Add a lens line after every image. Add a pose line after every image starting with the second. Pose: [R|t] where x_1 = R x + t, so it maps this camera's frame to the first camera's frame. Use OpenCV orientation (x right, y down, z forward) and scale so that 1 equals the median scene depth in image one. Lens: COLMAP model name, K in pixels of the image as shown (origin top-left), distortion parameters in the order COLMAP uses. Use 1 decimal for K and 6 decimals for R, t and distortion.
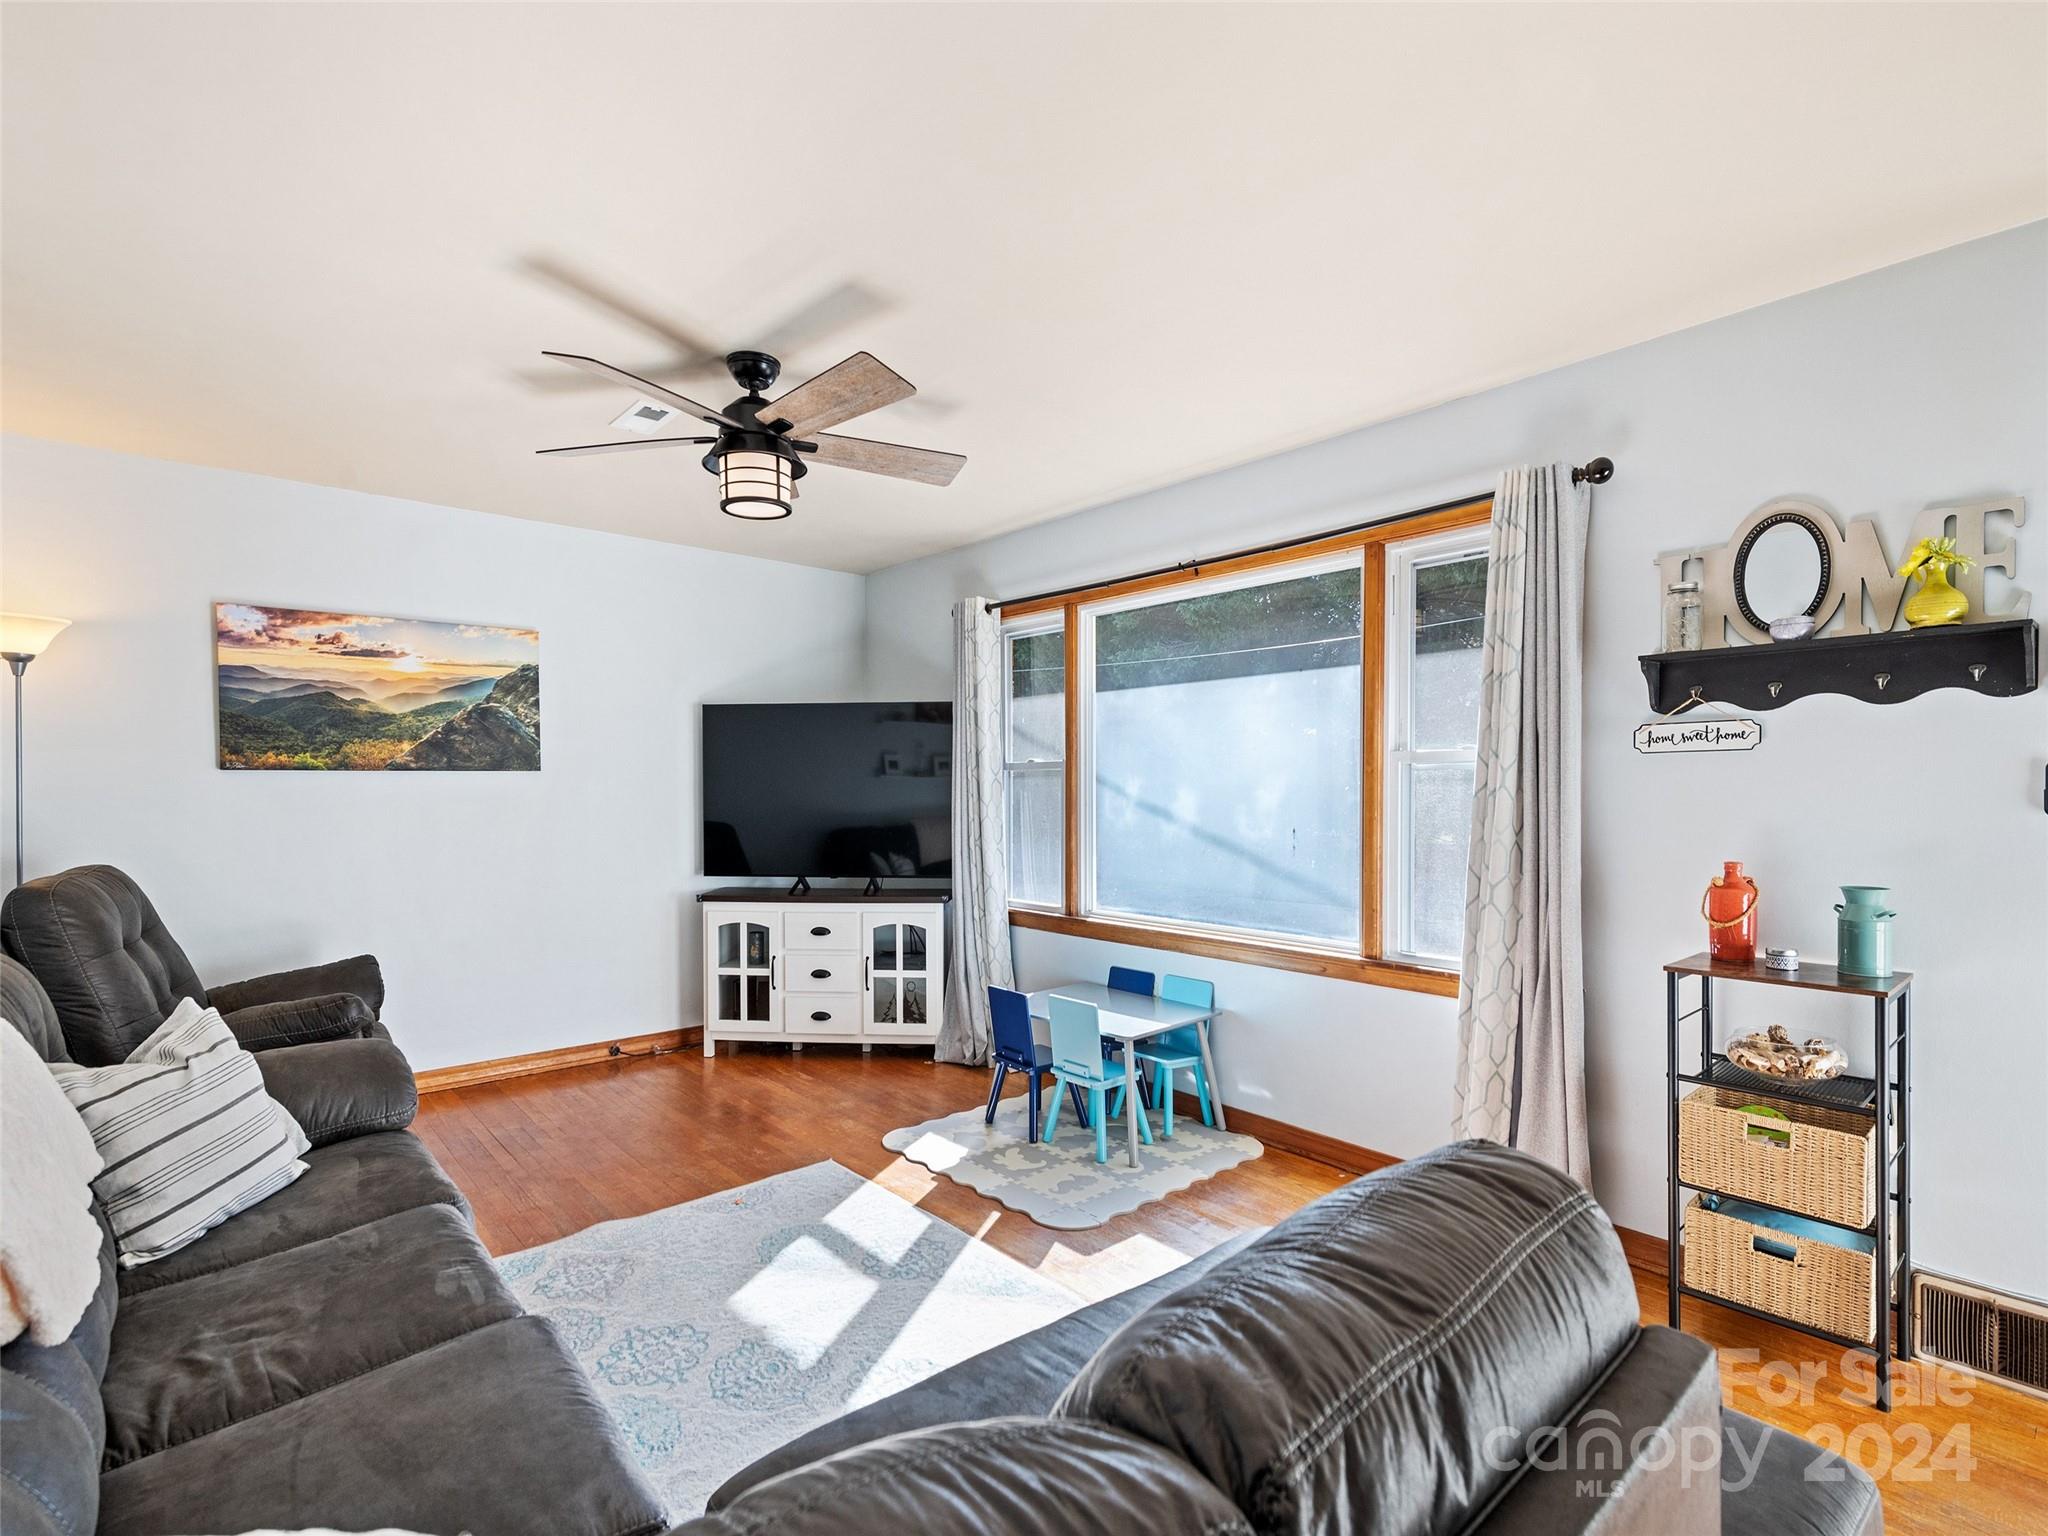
lens RADIAL K [[981.8, 0, 1022.2], [0, 981.8, 798.2], [0, 0, 1]] dist [0.003327, 0.000390]
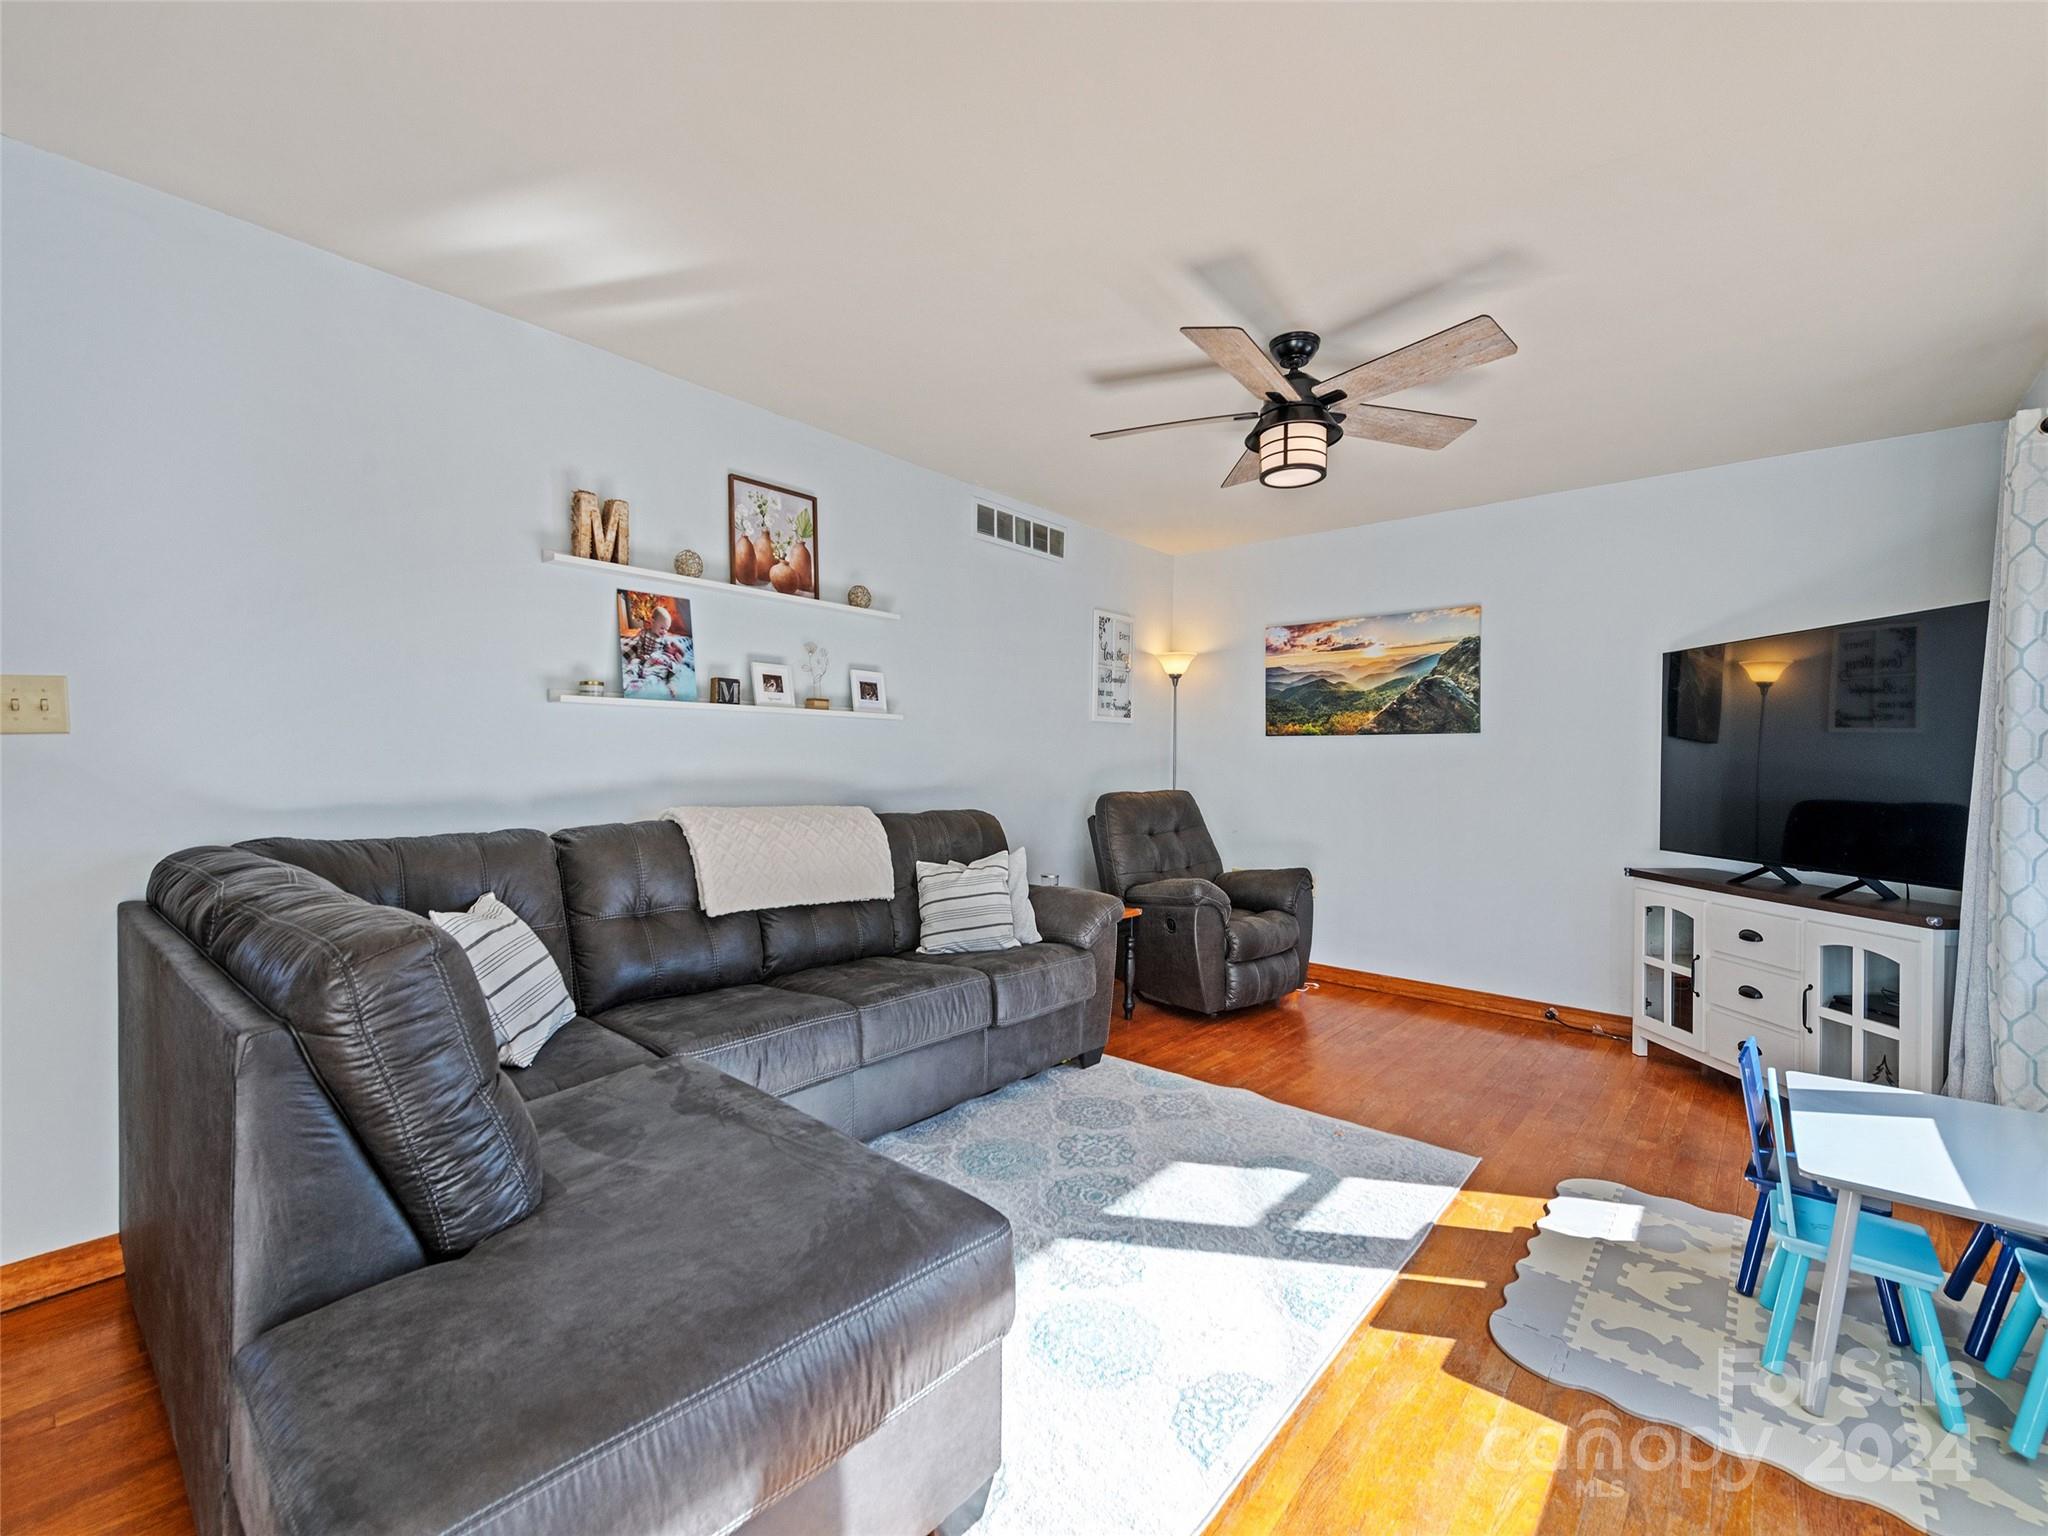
lens RADIAL K [[870.6, 0, 1014.1], [0, 870.6, 762.3], [0, 0, 1]] dist [0.013213, -0.000146]
pose [[0.134727, 0.004597, -0.990872, 0.442349], [-0.025210, 0.999681, 0.001210, 0.018258], [0.990562, 0.024817, 0.134800, 0.394615]]
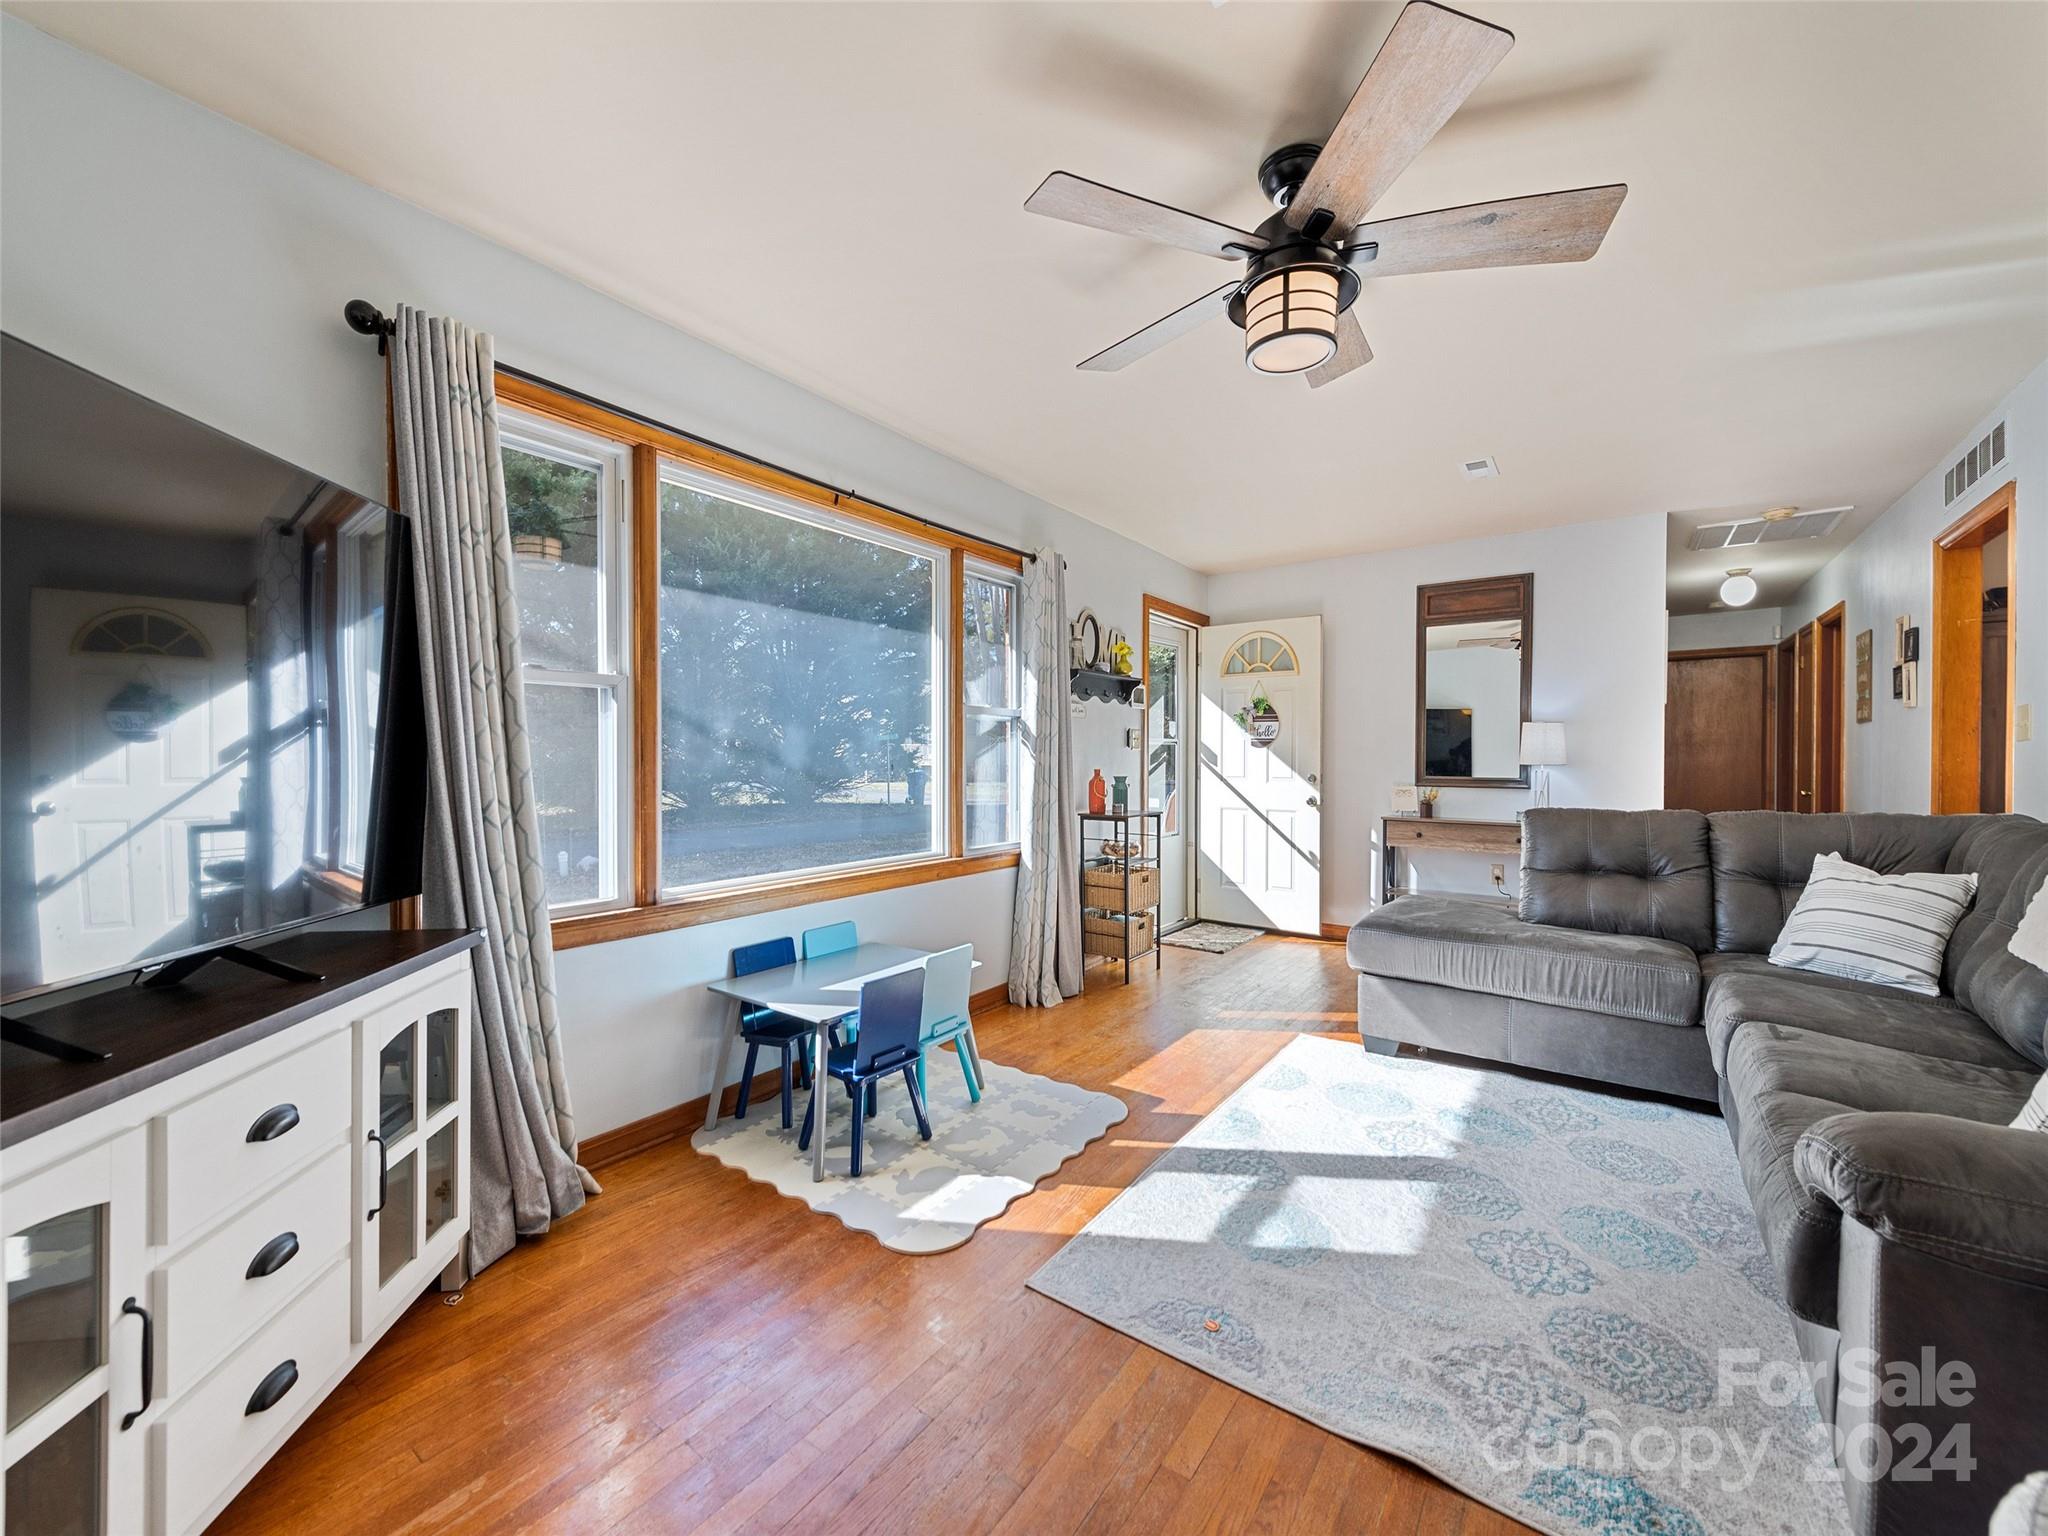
lens RADIAL K [[808.2, 0, 1021.4], [0, 808.2, 763.9], [0, 0, 1]] dist [0.006725, -0.000342]
pose [[-0.223424, -0.006425, 0.974700, -0.592463], [0.011181, 0.999896, 0.009154, 0.021411], [-0.974657, 0.012943, -0.223329, 0.936295]]
